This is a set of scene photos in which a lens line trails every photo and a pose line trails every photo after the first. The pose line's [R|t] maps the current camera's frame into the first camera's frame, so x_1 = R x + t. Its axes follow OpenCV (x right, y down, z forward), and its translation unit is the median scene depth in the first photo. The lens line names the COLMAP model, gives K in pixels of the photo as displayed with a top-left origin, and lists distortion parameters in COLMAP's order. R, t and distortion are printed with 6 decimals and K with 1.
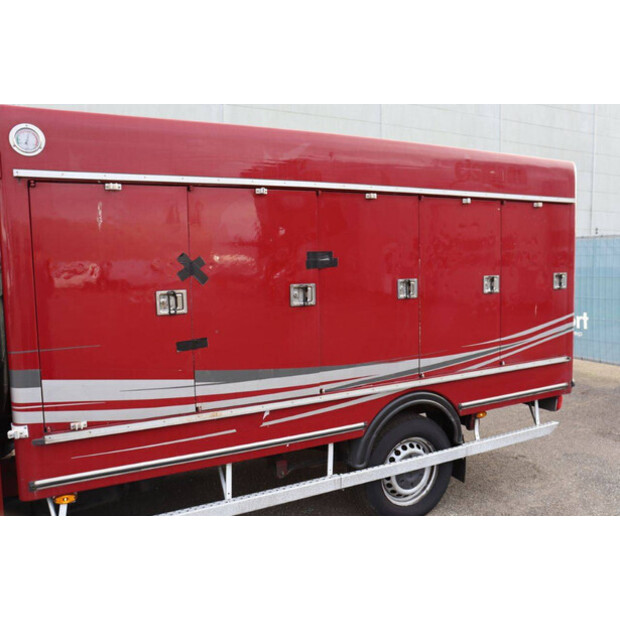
lens RADIAL K [[601.1, 0, 349.8], [0, 601.1, 309.5], [0, 0, 1]] dist [-0.184323, 0.202969]
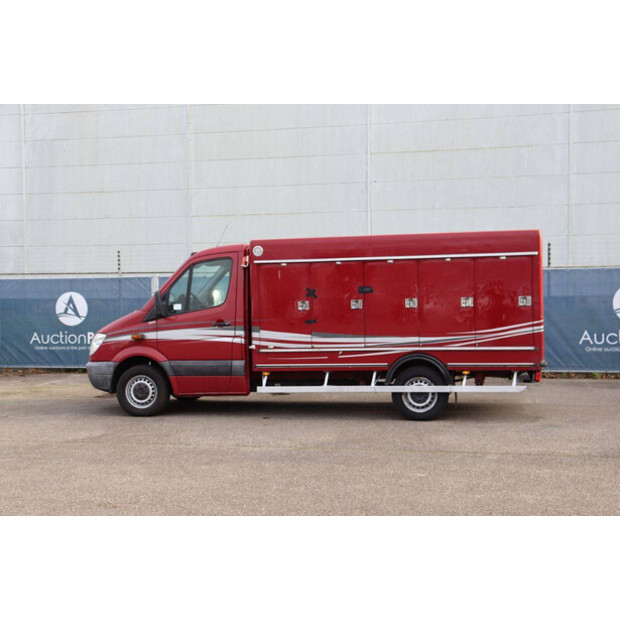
lens RADIAL K [[861.7, 0, 310.0], [0, 861.7, 310.0], [0, 0, 1]] dist [0.037046, 0.062144]
pose [[0.727453, 0.011257, -0.686065, 1.989901], [-0.052117, 0.997884, -0.038888, 0.131243], [0.684175, 0.064045, 0.726500, -1.515030]]
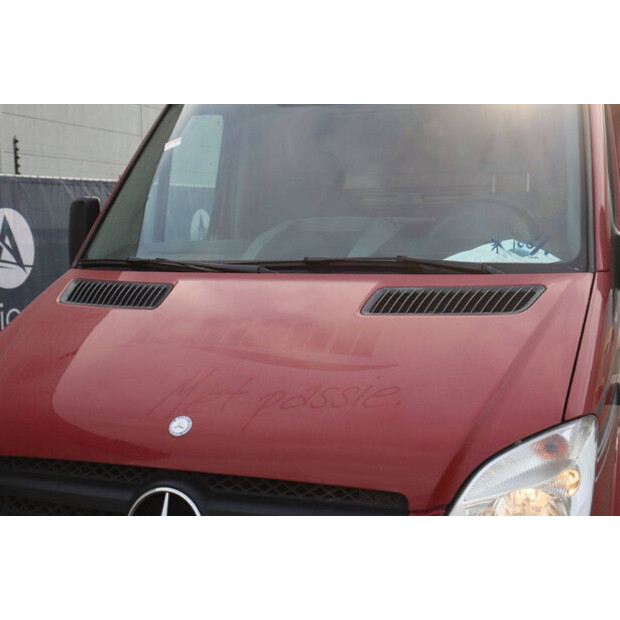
lens RADIAL K [[859.2, 0, 310.0], [0, 859.2, 310.0], [0, 0, 1]] dist [-0.002591, -0.000528]
pose [[0.777925, -0.070412, 0.624399, -1.486976], [0.062454, 0.997446, 0.034669, 0.027880], [-0.625245, 0.012026, 0.780336, 0.083565]]
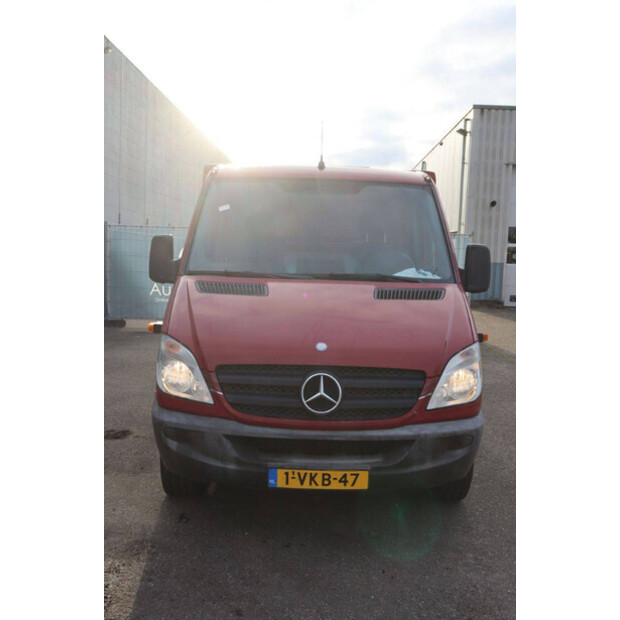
lens RADIAL K [[685.3, 0, 310.0], [0, 685.3, 310.0], [0, 0, 1]] dist [-0.098042, -0.001915]
pose [[0.512501, -0.048842, 0.857296, -2.094532], [0.041066, 0.998633, 0.032344, 0.033102], [-0.857704, 0.018629, 0.513807, 0.084041]]
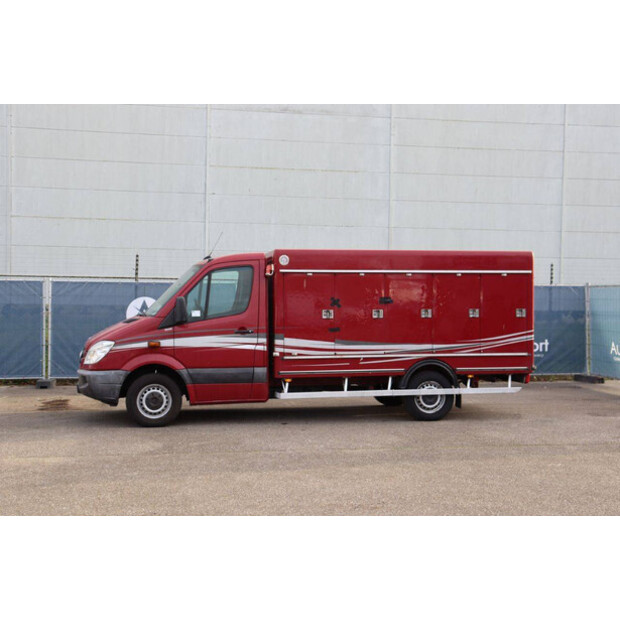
lens RADIAL K [[848.9, 0, 310.0], [0, 848.9, 310.0], [0, 0, 1]] dist [0.042043, 0.078392]
pose [[0.934729, 0.016970, -0.354956, 0.868426], [-0.045044, 0.996460, -0.070976, 0.212630], [0.352495, 0.082332, 0.932185, -2.306054]]
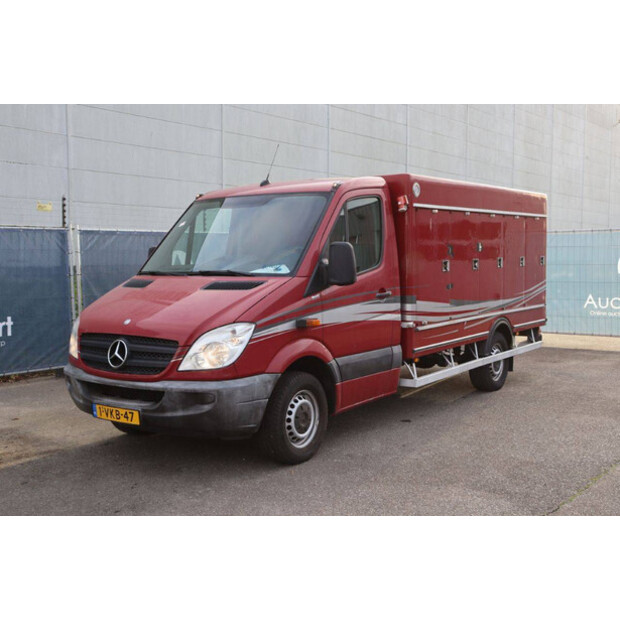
lens RADIAL K [[743.1, 0, 310.0], [0, 743.1, 310.0], [0, 0, 1]] dist [0.021855, 0.019163]
pose [[0.927877, -0.027398, 0.371878, -1.421186], [0.035636, 0.999248, -0.015297, 0.137048], [-0.371179, 0.027446, 0.928156, -1.042592]]
